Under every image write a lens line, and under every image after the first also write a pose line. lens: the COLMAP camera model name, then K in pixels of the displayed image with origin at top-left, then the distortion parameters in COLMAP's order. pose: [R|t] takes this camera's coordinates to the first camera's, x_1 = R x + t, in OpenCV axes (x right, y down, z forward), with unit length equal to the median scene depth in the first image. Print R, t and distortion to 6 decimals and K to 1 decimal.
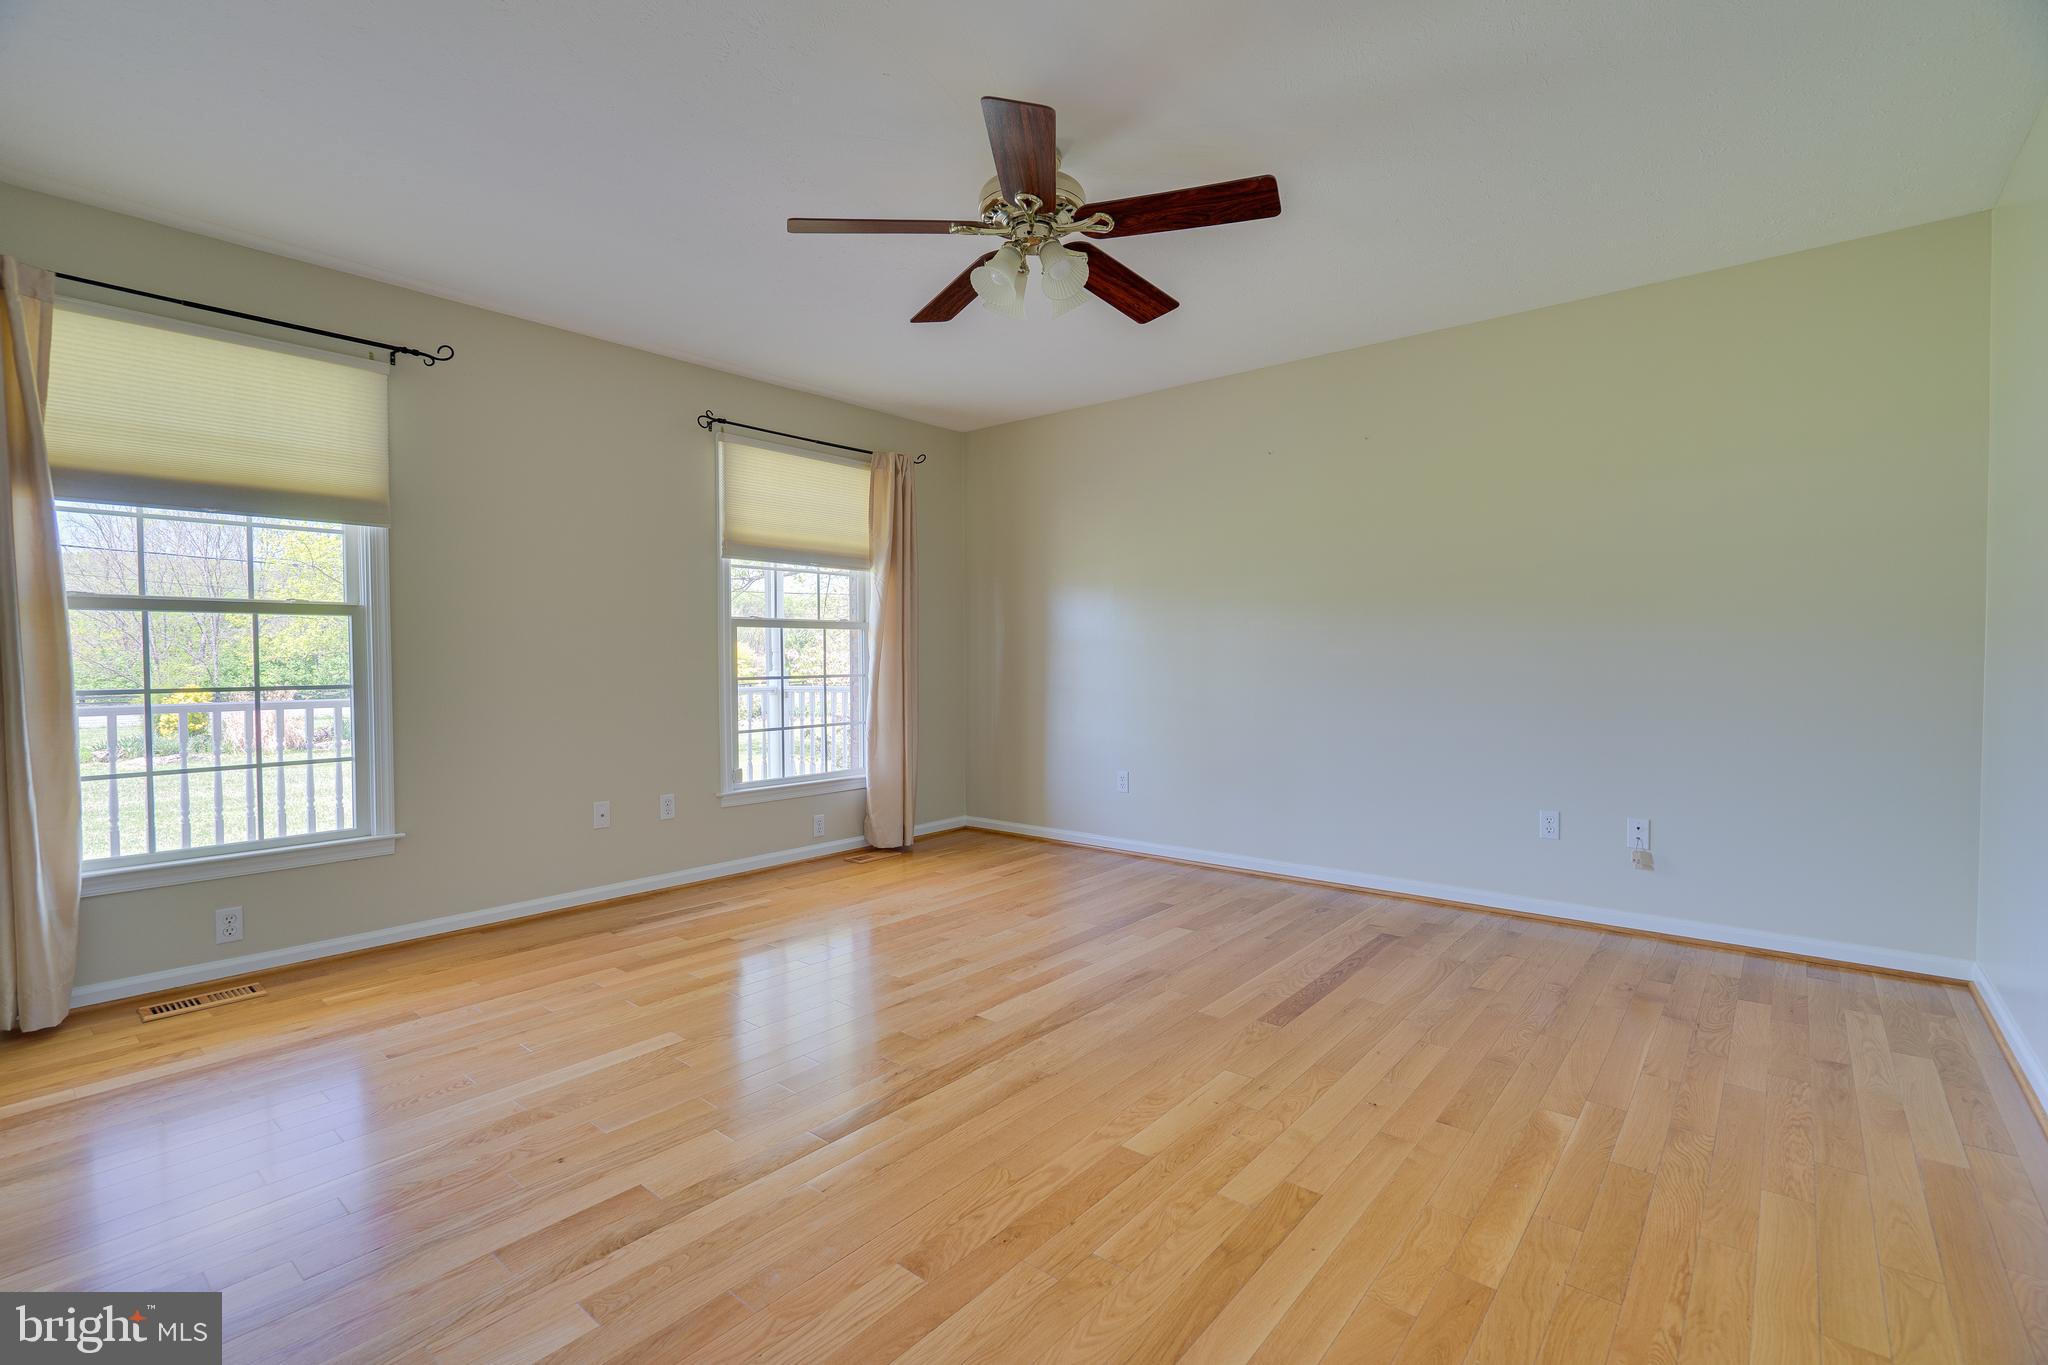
lens RADIAL K [[921.0, 0, 1022.0], [0, 921.0, 674.9], [0, 0, 1]] dist [0.001856, 0.000081]
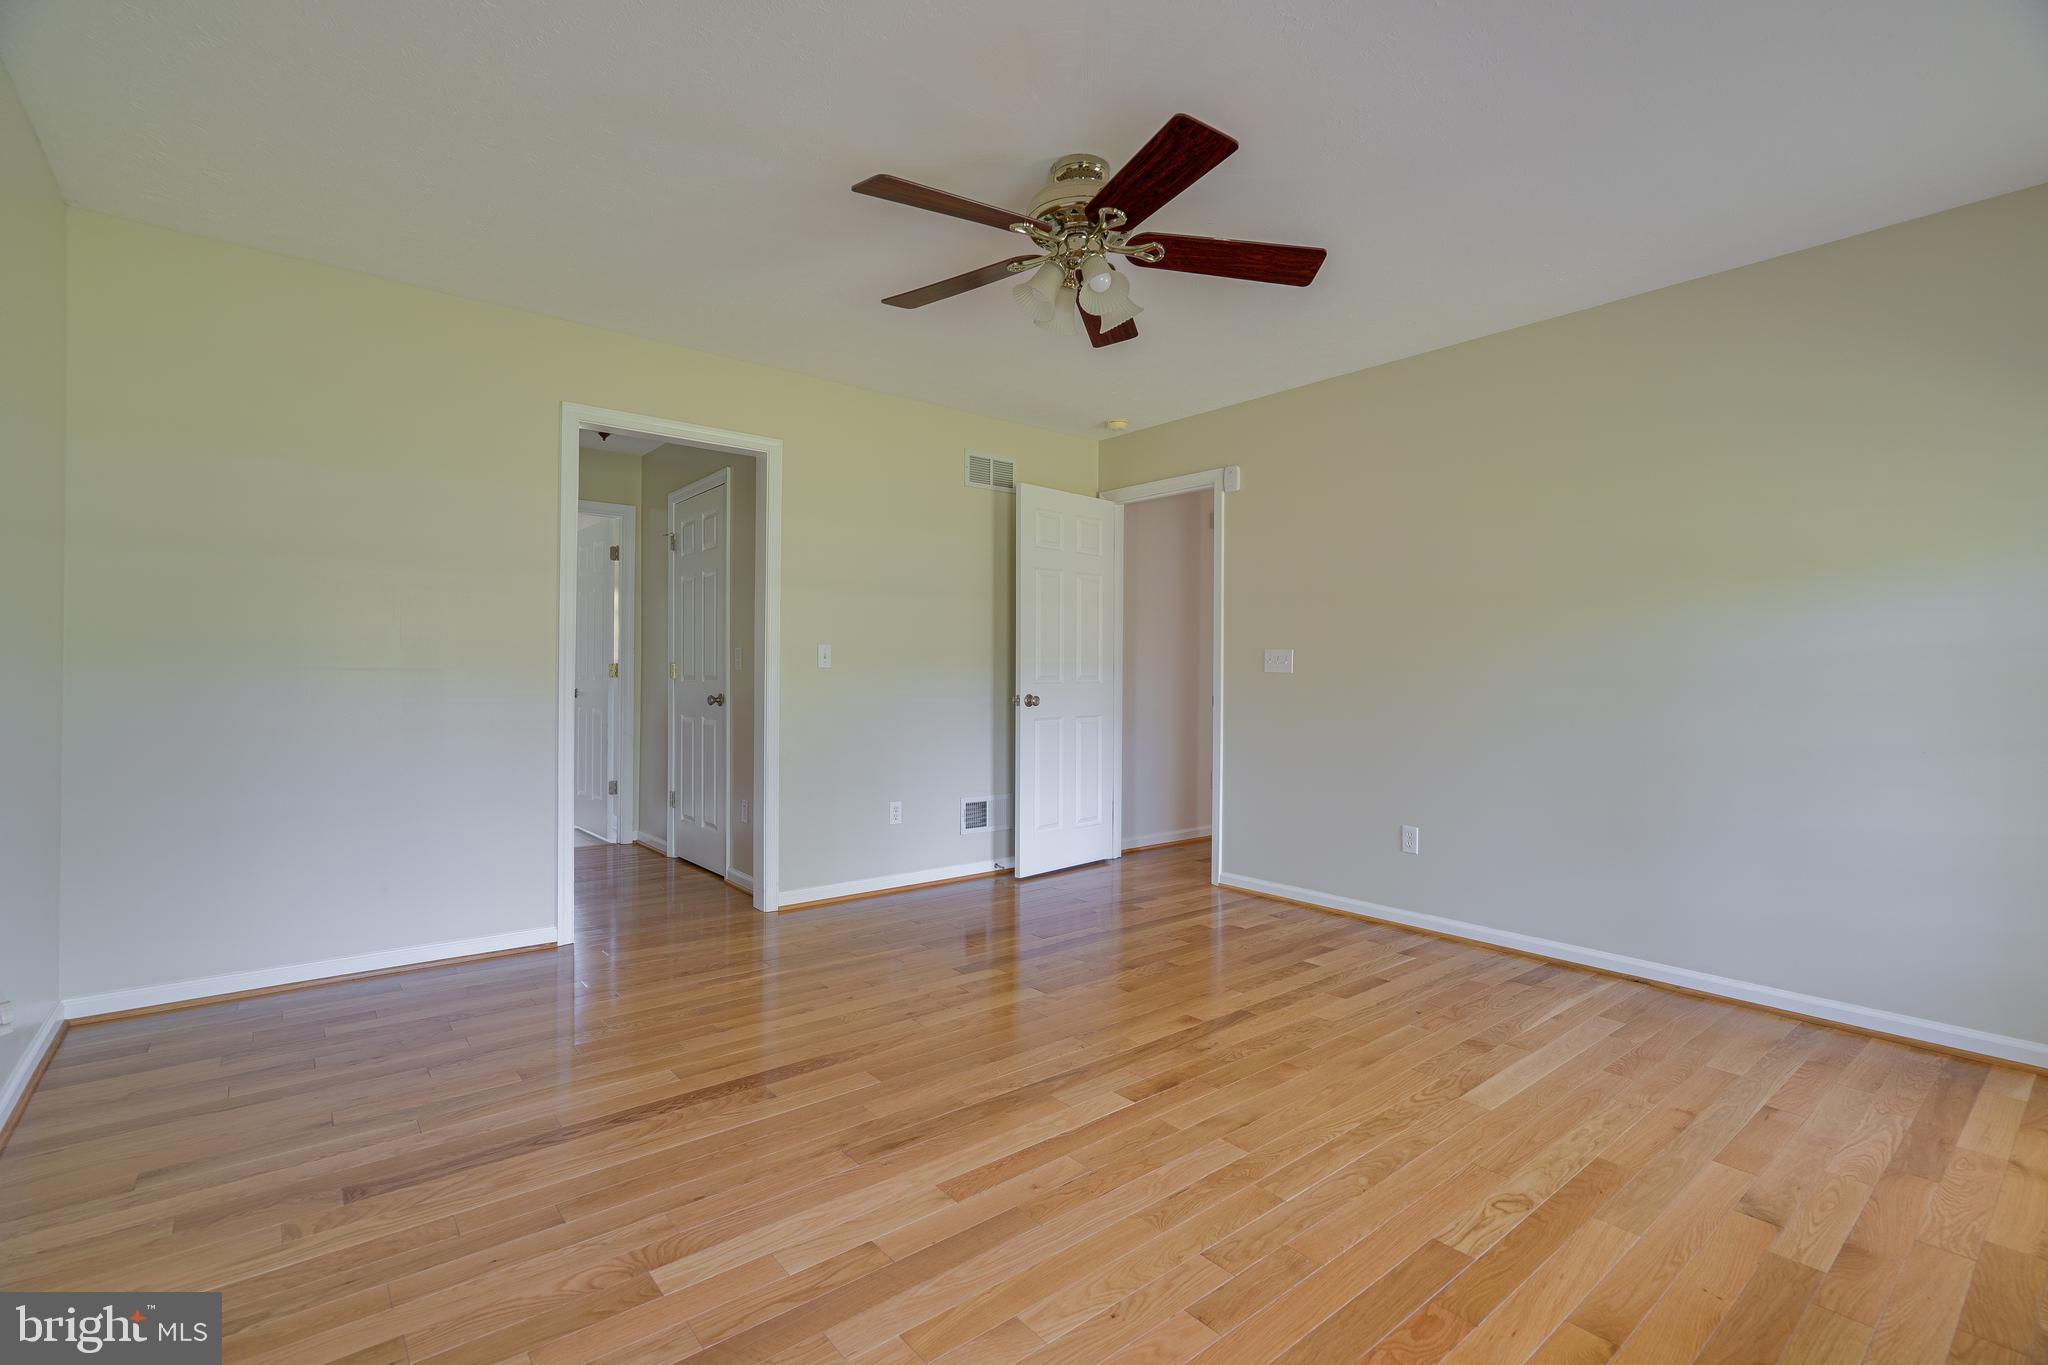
lens RADIAL K [[921.0, 0, 1022.0], [0, 921.0, 674.9], [0, 0, 1]] dist [0.001856, 0.000081]
pose [[-0.981441, -0.002502, 0.191750, -0.109893], [0.000924, 0.999842, 0.017776, -0.036634], [-0.191764, 0.017624, -0.981283, 1.861743]]
